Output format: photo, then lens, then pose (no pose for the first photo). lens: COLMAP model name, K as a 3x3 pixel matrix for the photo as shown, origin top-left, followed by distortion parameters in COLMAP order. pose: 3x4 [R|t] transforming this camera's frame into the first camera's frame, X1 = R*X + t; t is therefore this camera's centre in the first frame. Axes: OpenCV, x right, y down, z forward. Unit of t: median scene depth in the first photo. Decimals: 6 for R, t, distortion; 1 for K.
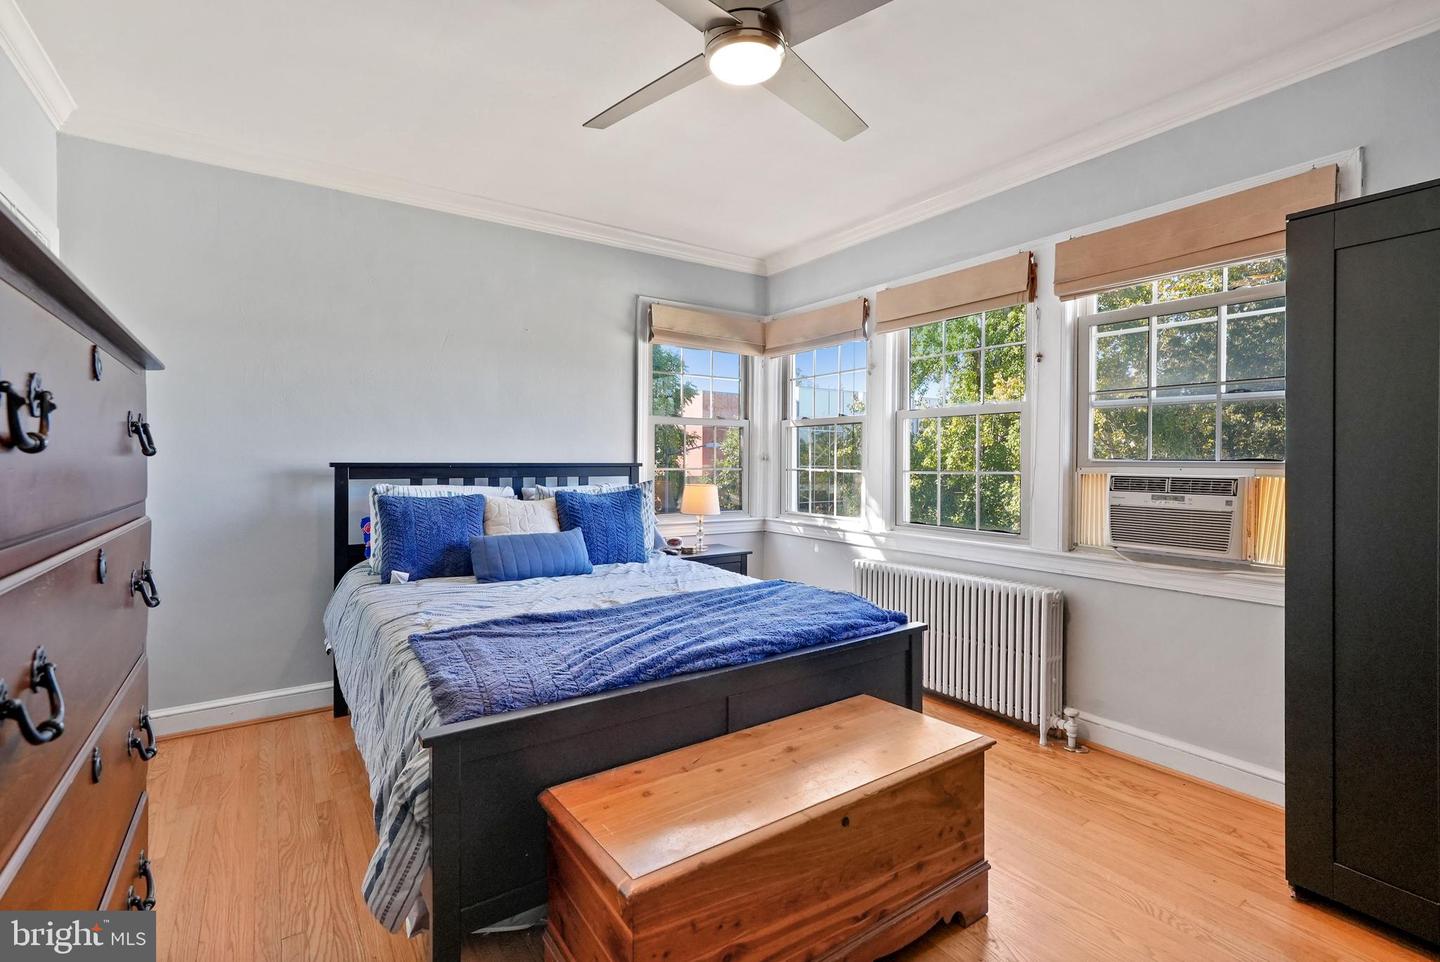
lens RADIAL K [[649.9, 0, 716.7], [0, 649.9, 458.4], [0, 0, 1]] dist [0.009545, 0.000231]
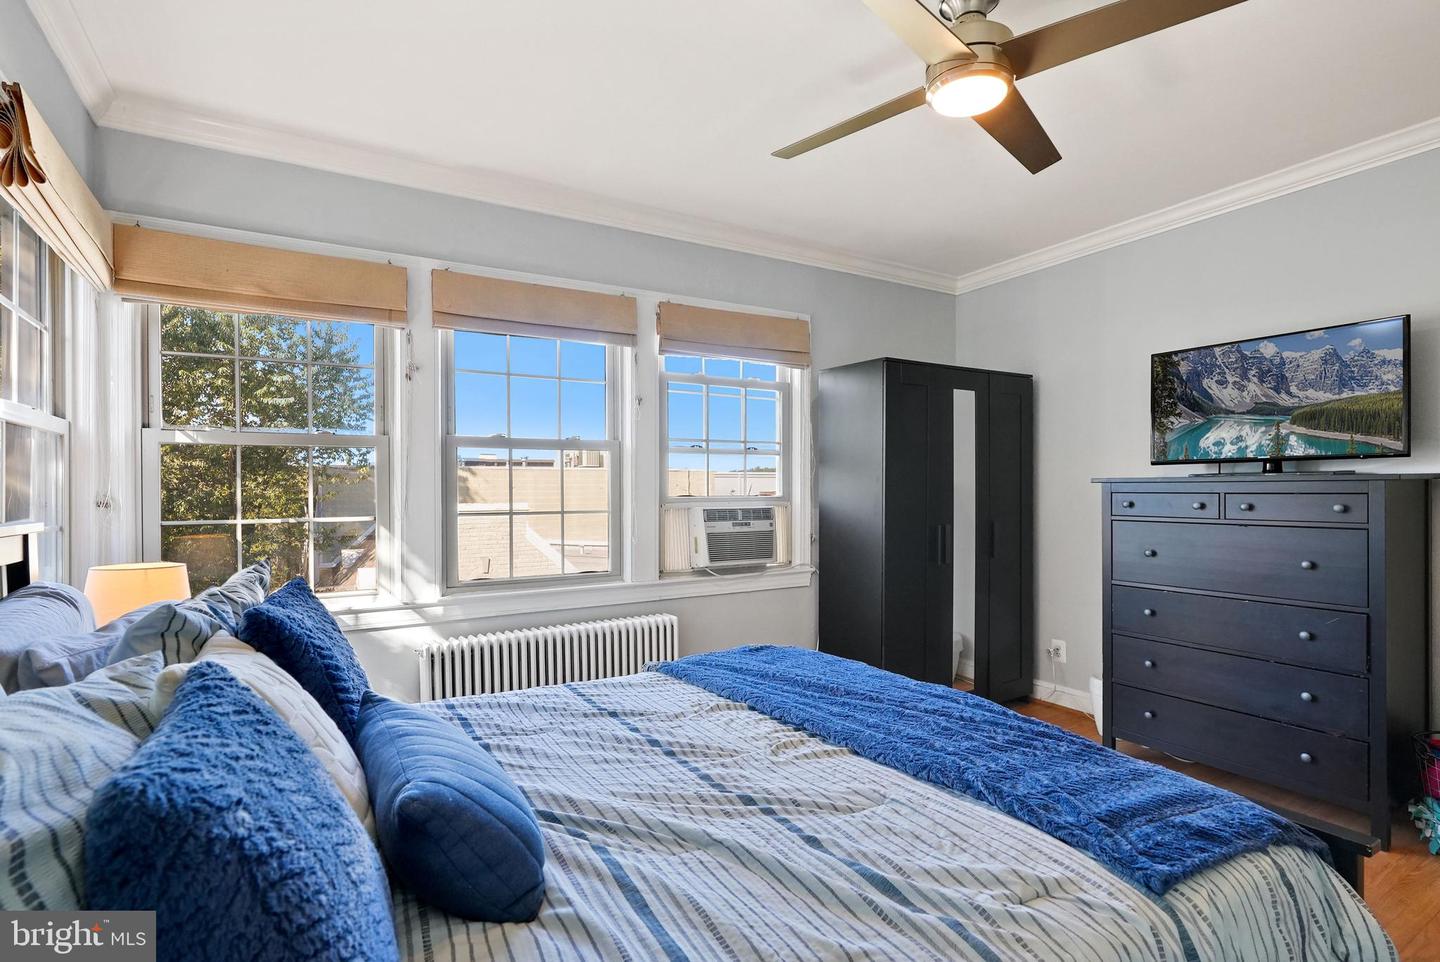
lens RADIAL K [[710.9, 0, 720.0], [0, 710.9, 481.0], [0, 0, 1]] dist [-0.004329, 0.000175]
pose [[0.068357, 0.015308, 0.997543, -0.715304], [0.011750, 0.999801, -0.016148, -0.004587], [-0.997592, 0.012825, 0.068163, 0.873843]]
